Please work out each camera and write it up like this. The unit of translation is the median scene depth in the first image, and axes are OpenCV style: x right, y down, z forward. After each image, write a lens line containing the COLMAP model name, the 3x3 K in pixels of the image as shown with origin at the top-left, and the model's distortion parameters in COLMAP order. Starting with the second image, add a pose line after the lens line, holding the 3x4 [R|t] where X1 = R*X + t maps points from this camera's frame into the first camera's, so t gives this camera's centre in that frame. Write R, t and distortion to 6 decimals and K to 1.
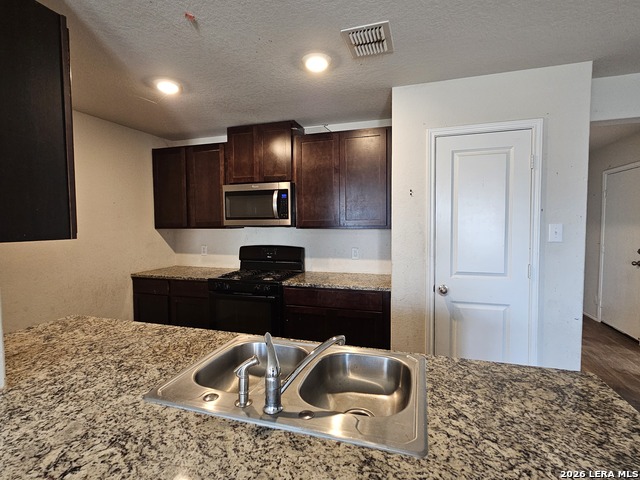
lens RADIAL K [[307.8, 0, 325.7], [0, 307.8, 239.5], [0, 0, 1]] dist [-0.001248, 0.002477]
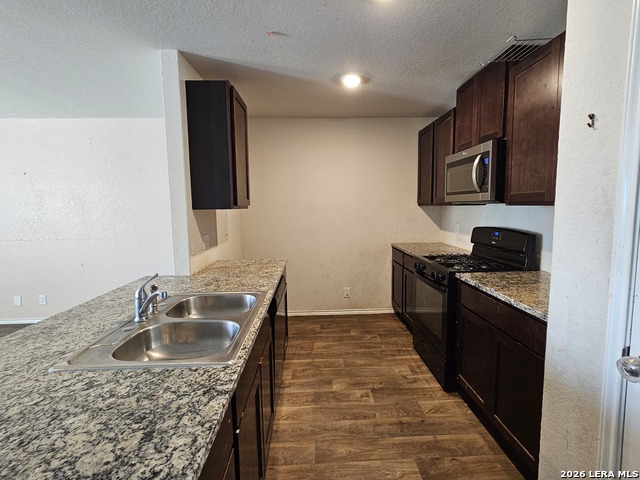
lens RADIAL K [[307.8, 0, 326.7], [0, 307.8, 242.5], [0, 0, 1]] dist [-0.001248, 0.002477]
pose [[0.346468, 0.112482, -0.931294, 0.558604], [-0.039532, 0.993654, 0.105307, -0.011609], [0.937229, 0.000330, 0.348716, 0.482865]]
